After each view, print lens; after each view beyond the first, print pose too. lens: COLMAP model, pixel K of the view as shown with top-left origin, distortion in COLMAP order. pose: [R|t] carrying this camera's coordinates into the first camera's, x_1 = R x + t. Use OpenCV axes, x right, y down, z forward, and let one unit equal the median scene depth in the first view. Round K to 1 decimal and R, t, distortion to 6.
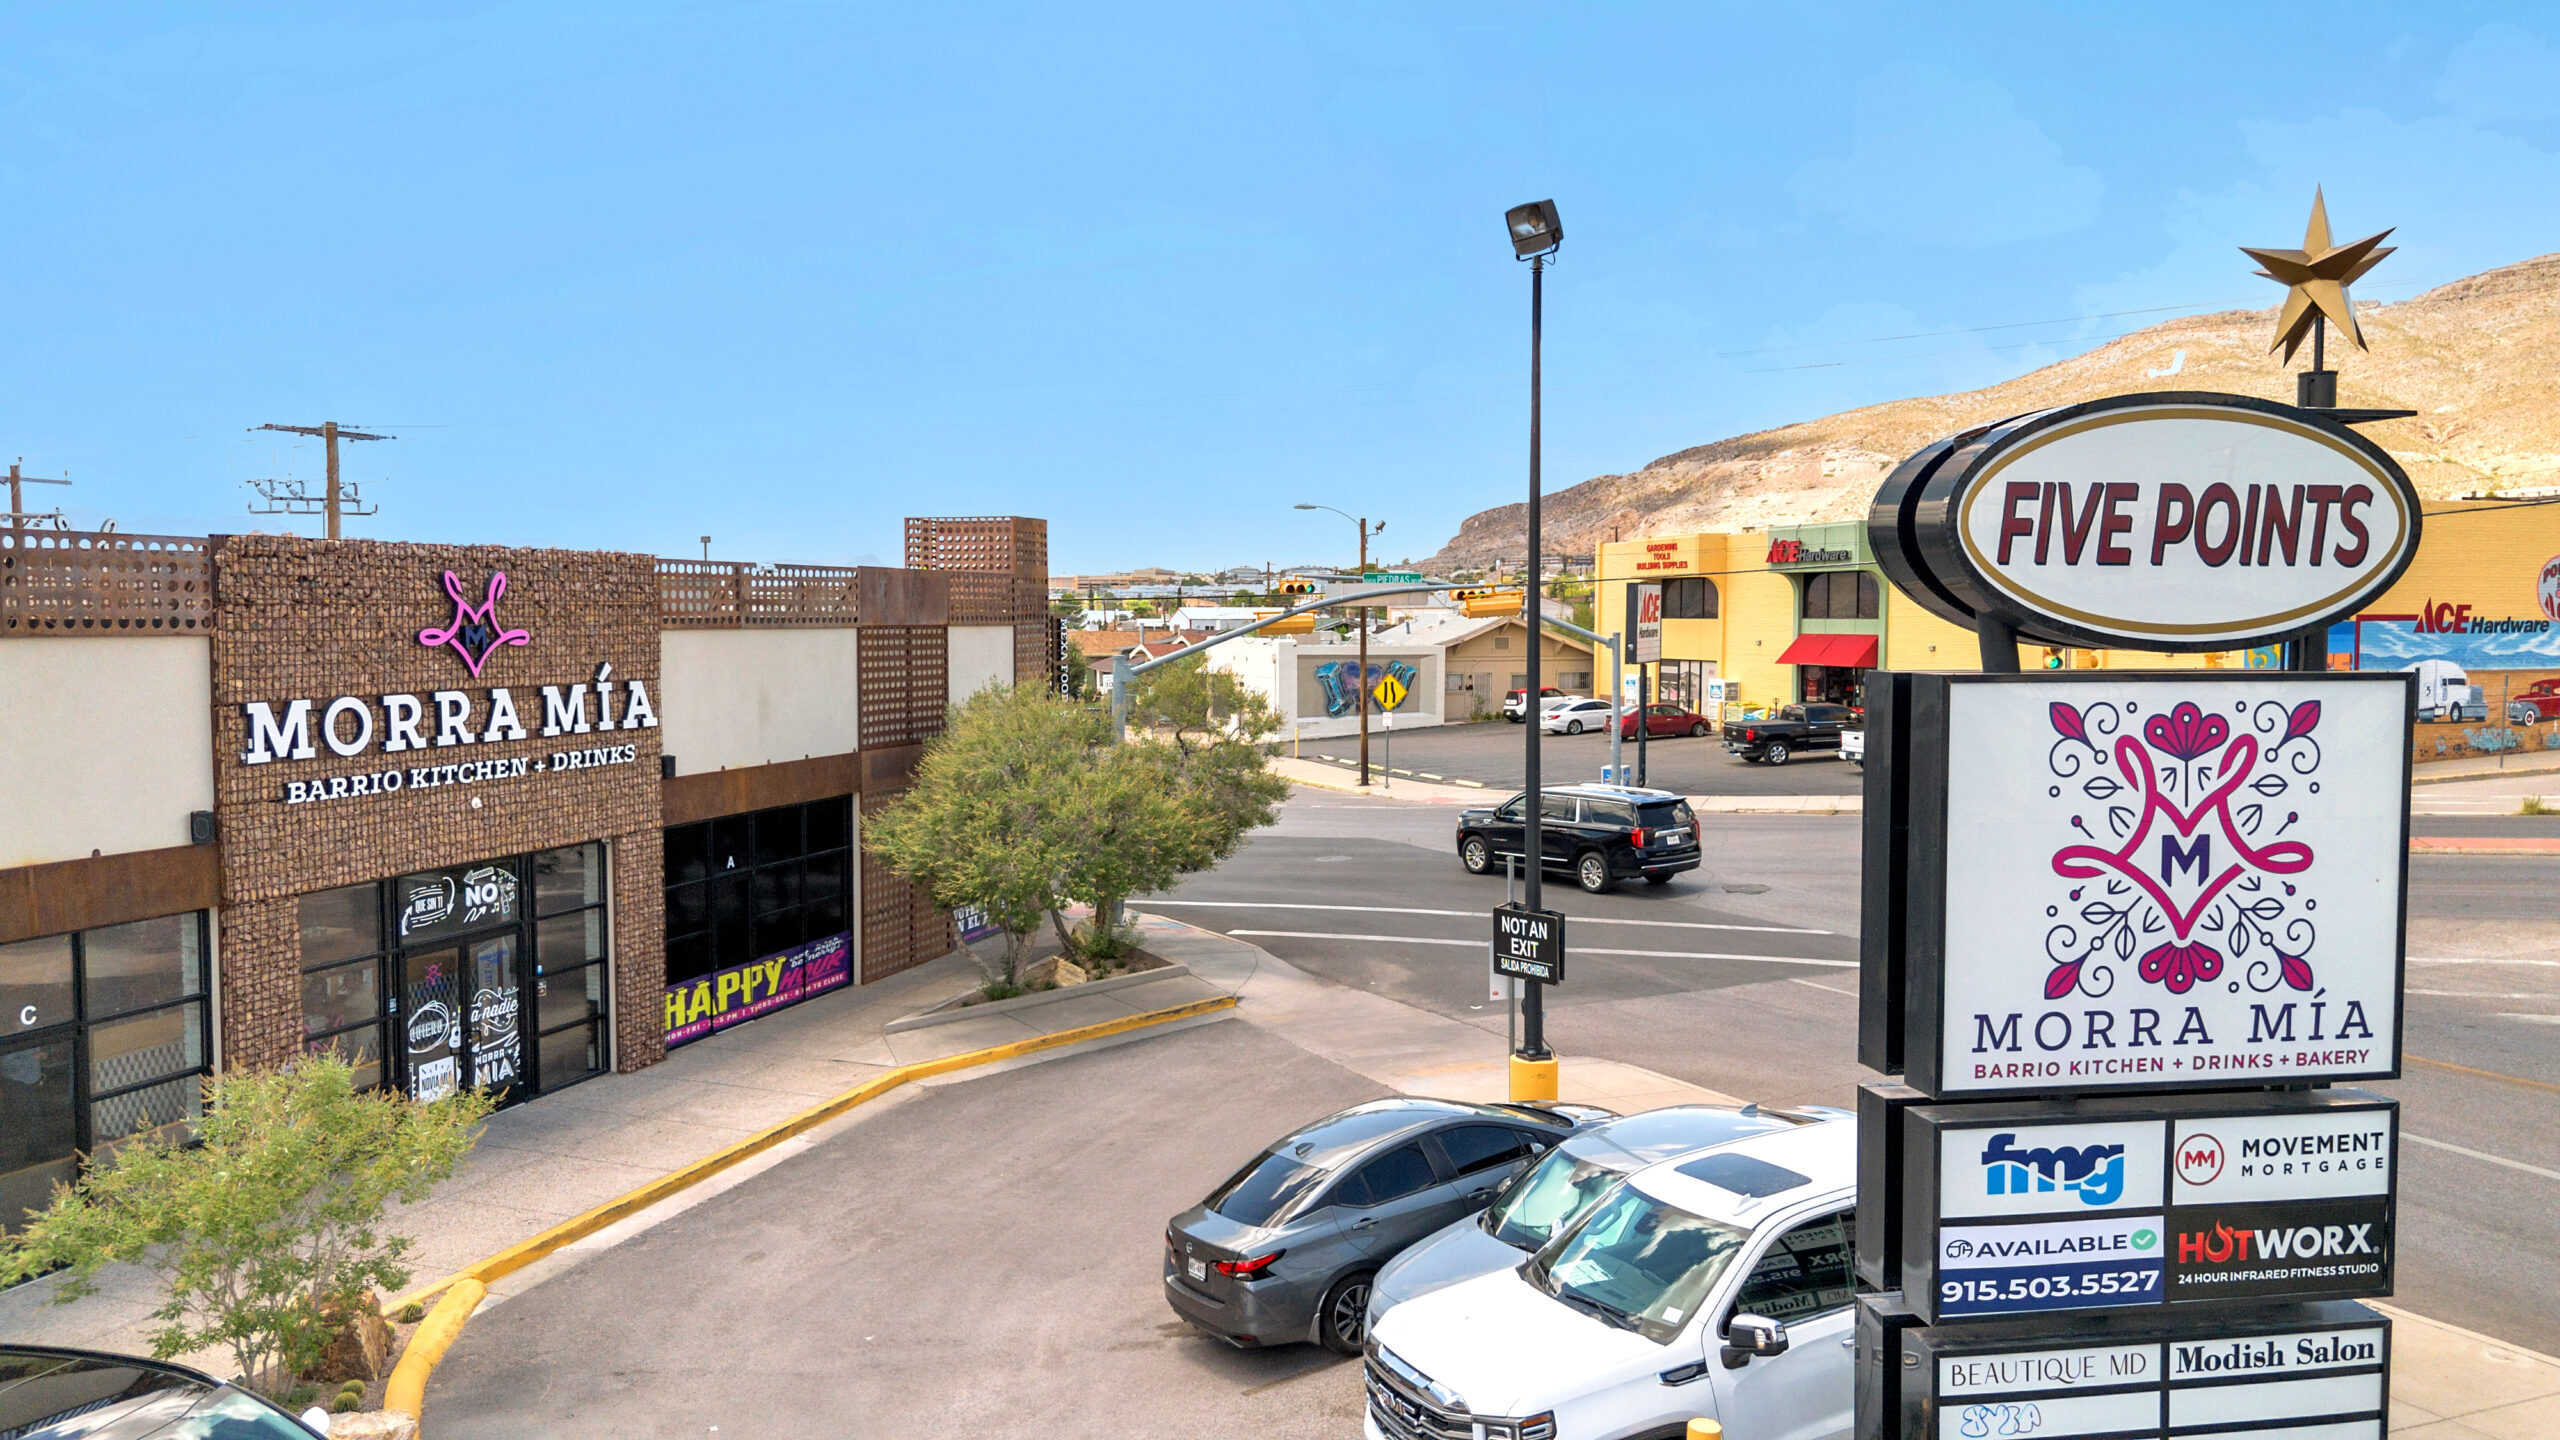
lens RADIAL K [[1815.6, 0, 1277.1], [0, 1815.6, 715.9], [0, 0, 1]] dist [0.035903, -0.026304]
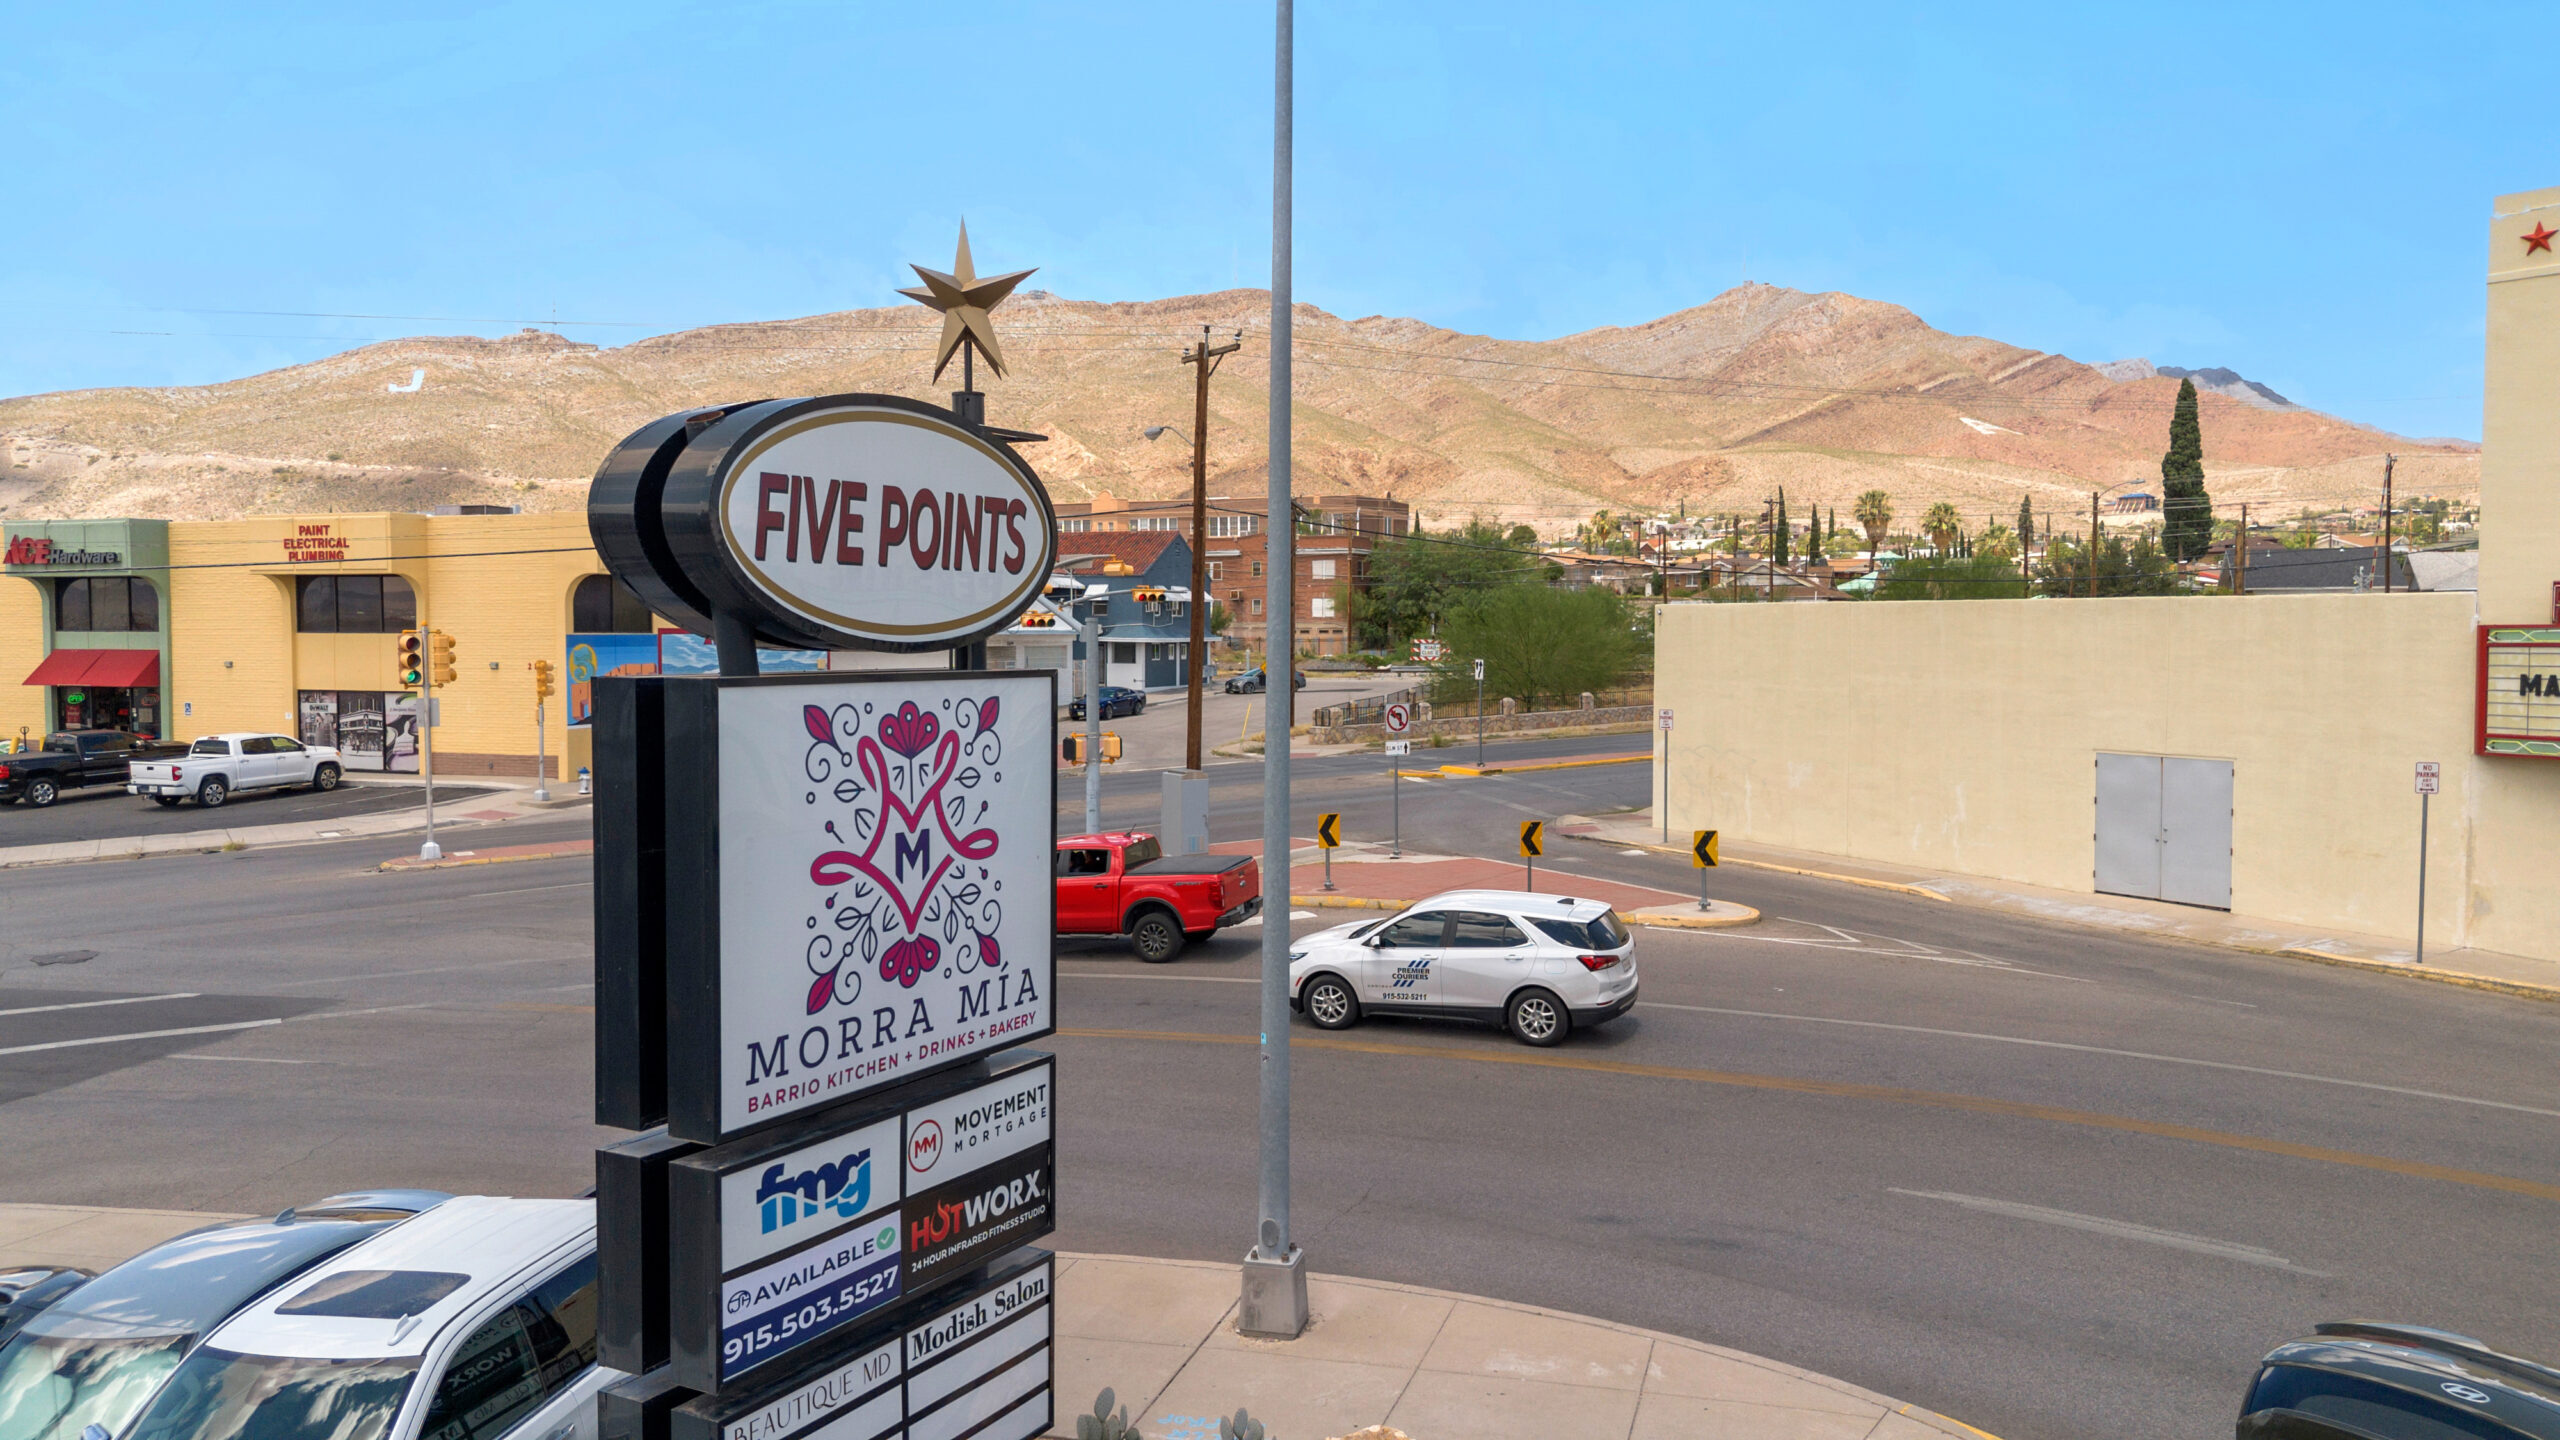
lens RADIAL K [[1815.6, 0, 1282.5], [0, 1815.6, 704.8], [0, 0, 1]] dist [0.035903, -0.026304]
pose [[0.626077, -0.030705, 0.779156, -0.157307], [0.041997, 0.999102, 0.005626, -0.002371], [-0.778629, 0.029200, 0.626805, 0.193328]]
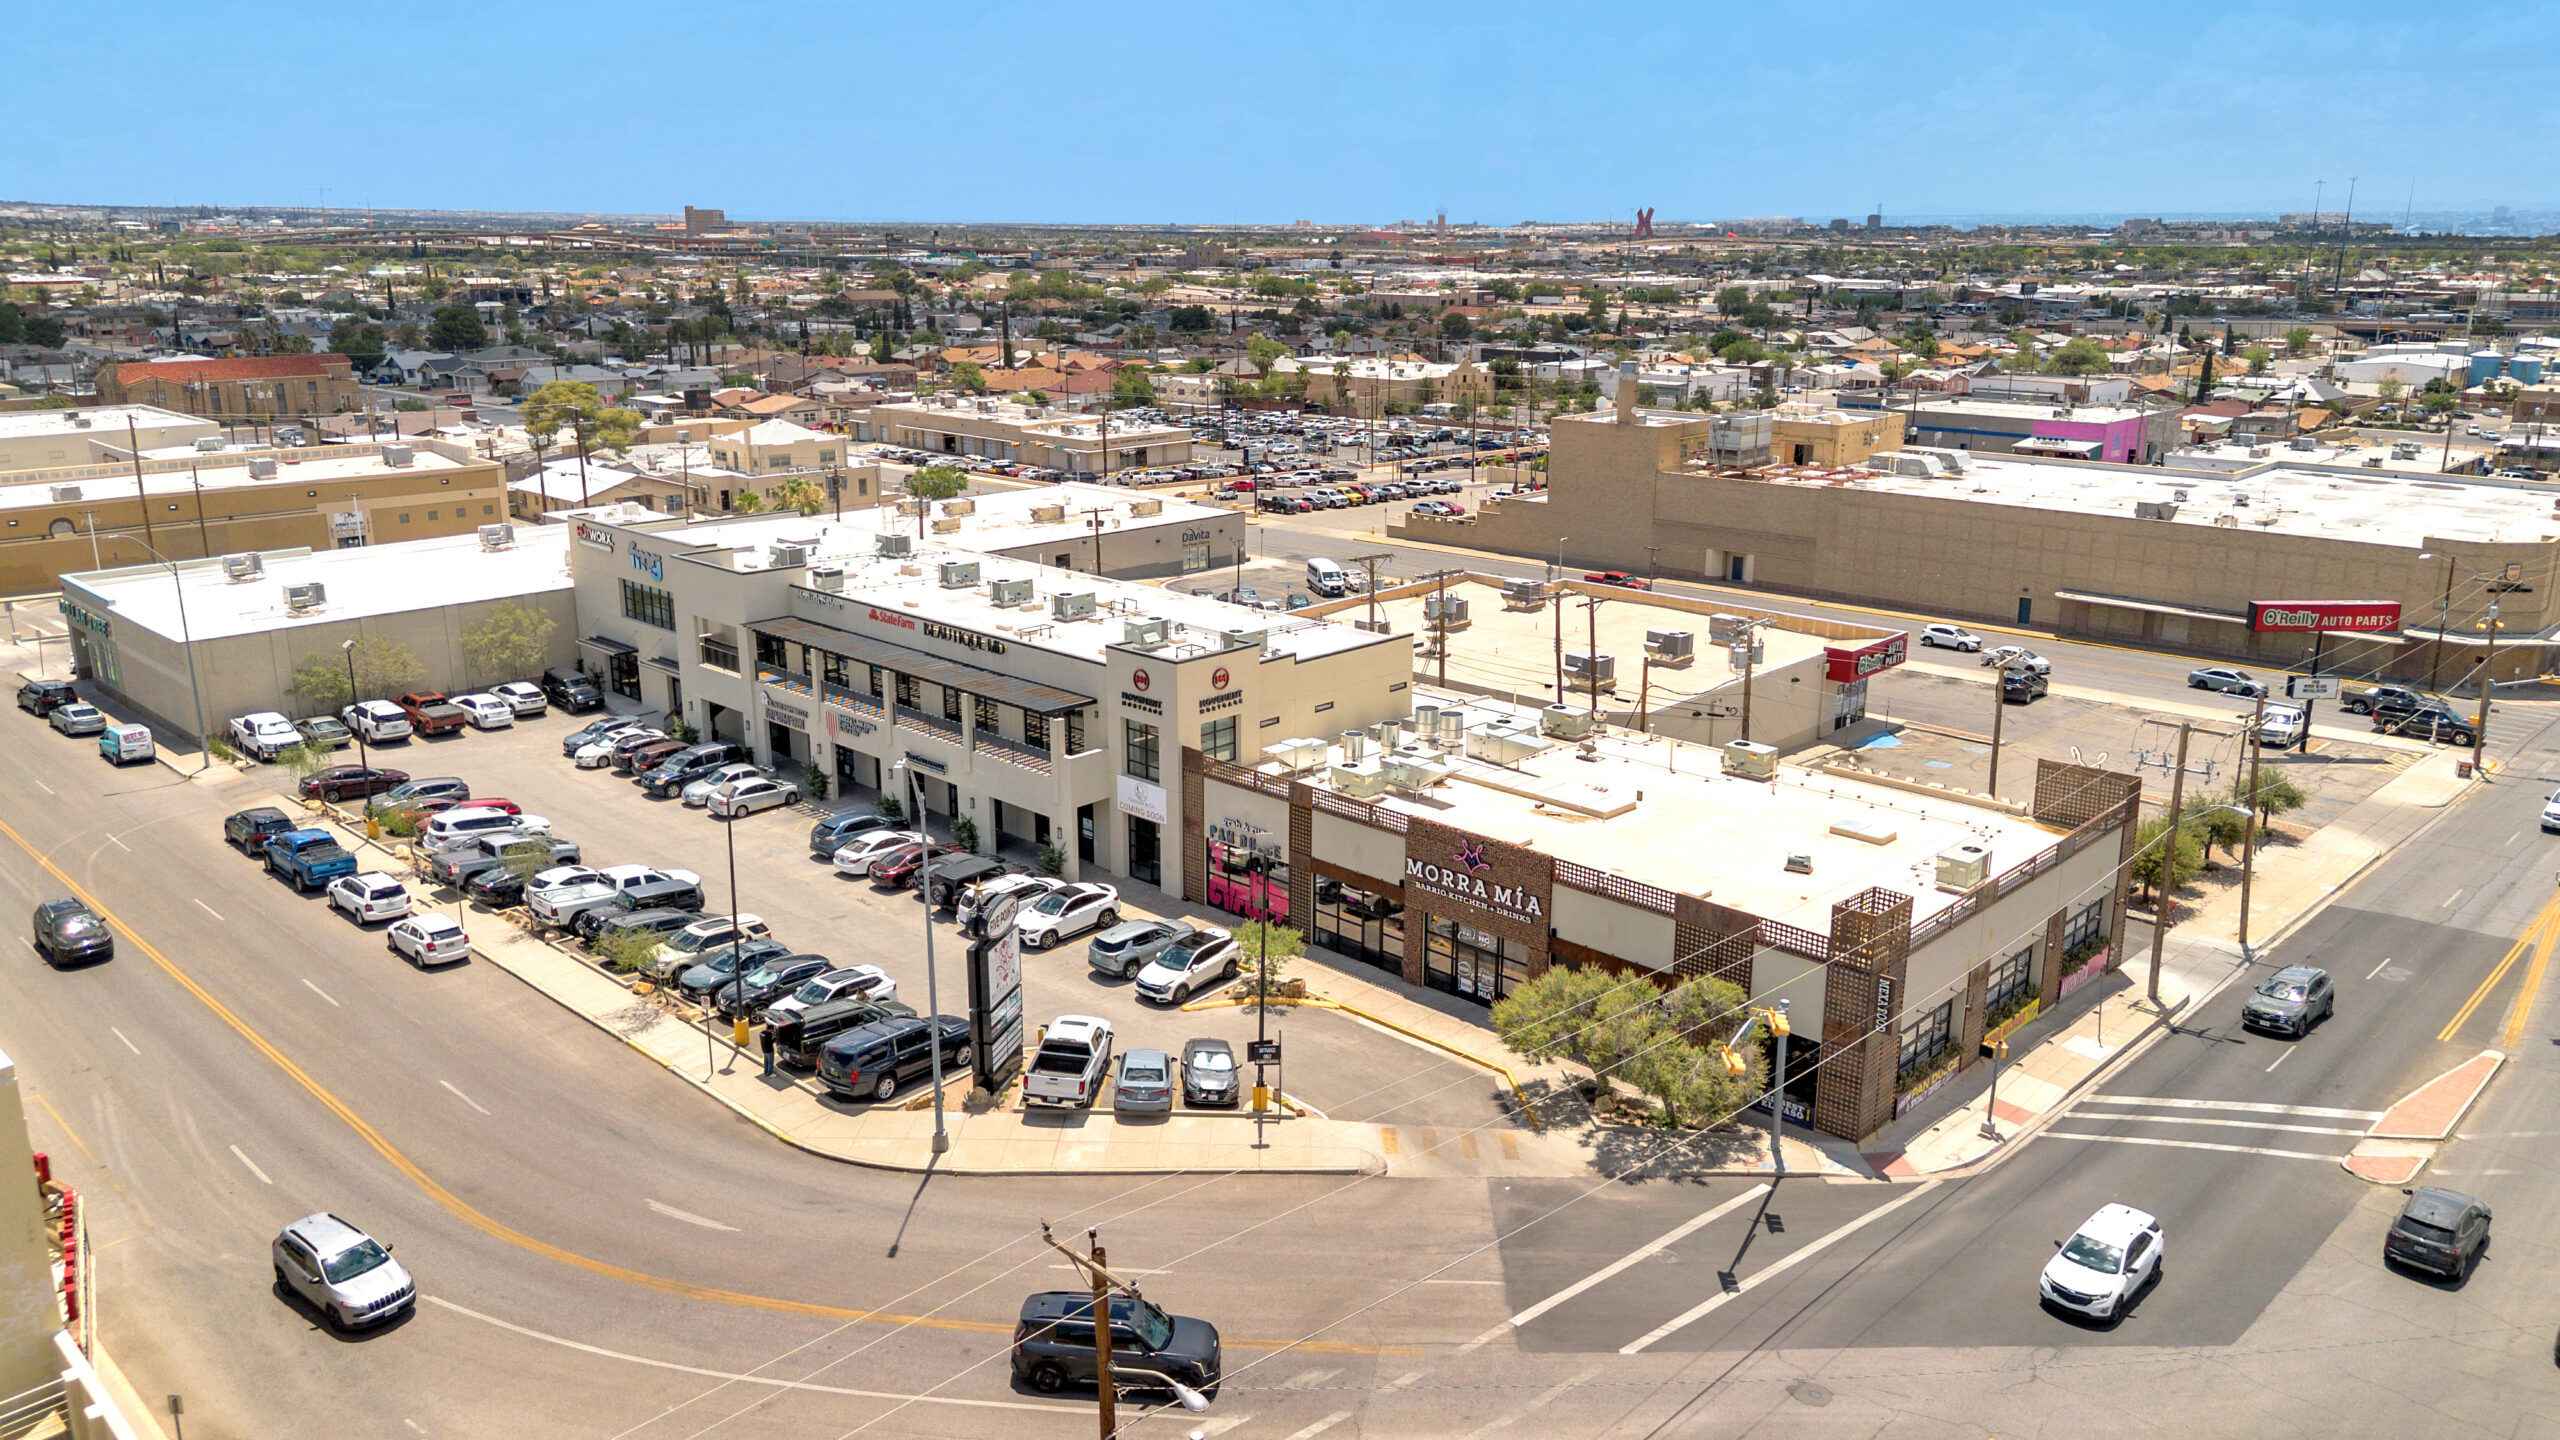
lens RADIAL K [[1815.6, 0, 1292.6], [0, 1815.6, 719.4], [0, 0, 1]] dist [0.035903, -0.026304]
pose [[-0.417223, 0.237746, -0.877155, 5.514780], [-0.056278, 0.956564, 0.286039, -2.674328], [0.907060, 0.168706, -0.385721, 4.338139]]
